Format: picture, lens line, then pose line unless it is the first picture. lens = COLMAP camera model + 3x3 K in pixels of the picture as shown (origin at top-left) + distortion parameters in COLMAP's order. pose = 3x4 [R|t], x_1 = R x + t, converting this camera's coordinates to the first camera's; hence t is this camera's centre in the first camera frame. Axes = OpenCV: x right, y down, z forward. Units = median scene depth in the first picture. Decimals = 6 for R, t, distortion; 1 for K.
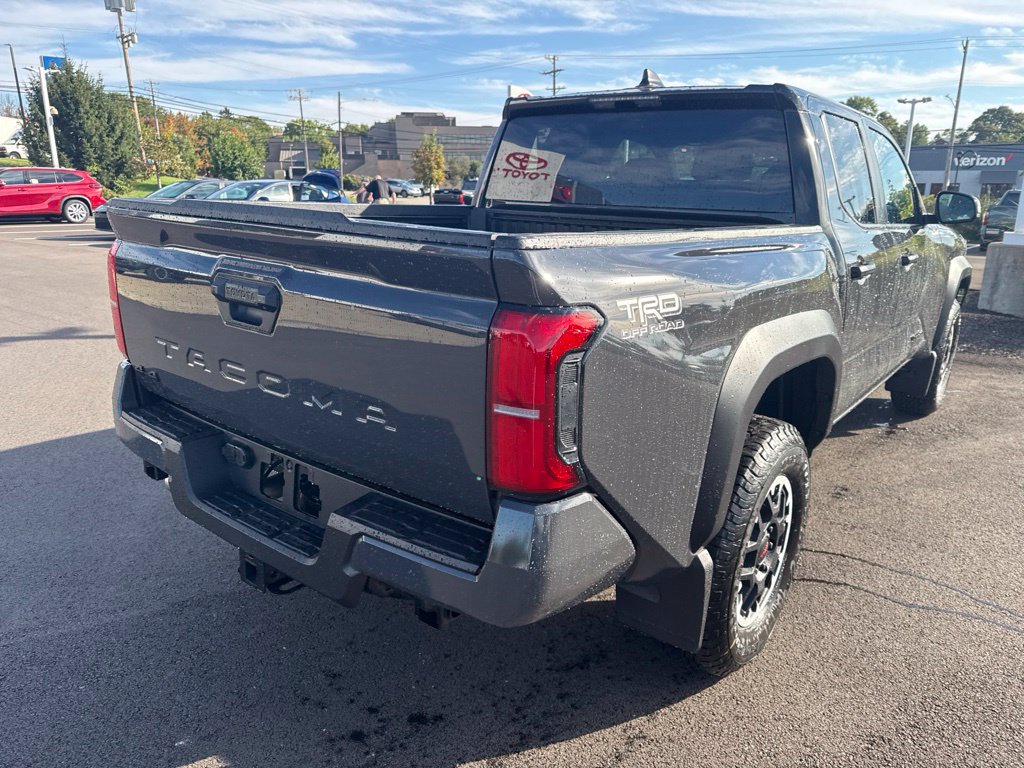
lens RADIAL K [[692.3, 0, 512.0], [0, 692.3, 384.0], [0, 0, 1]] dist [0.022103, -0.026457]
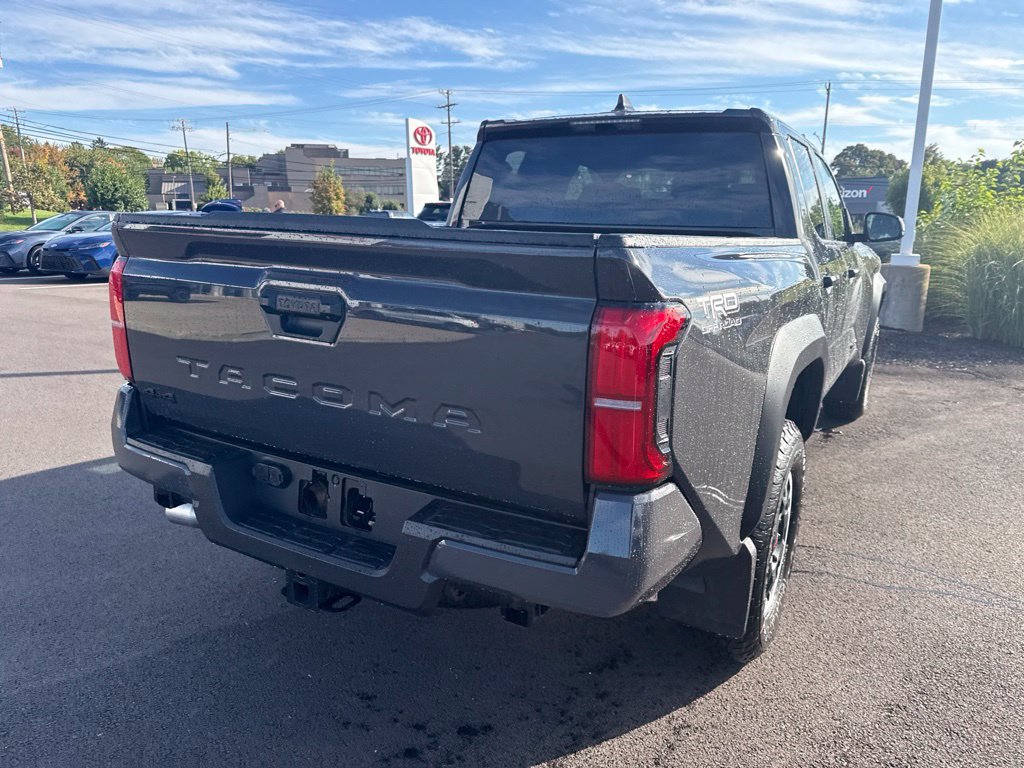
lens RADIAL K [[694.7, 0, 507.8], [0, 694.7, 394.9], [0, 0, 1]] dist [0.005460, -0.004927]
pose [[0.990940, -0.037167, 0.129062, -0.183849], [0.040780, 0.998844, -0.025465, 0.028853], [-0.127966, 0.030498, 0.991310, -0.007754]]
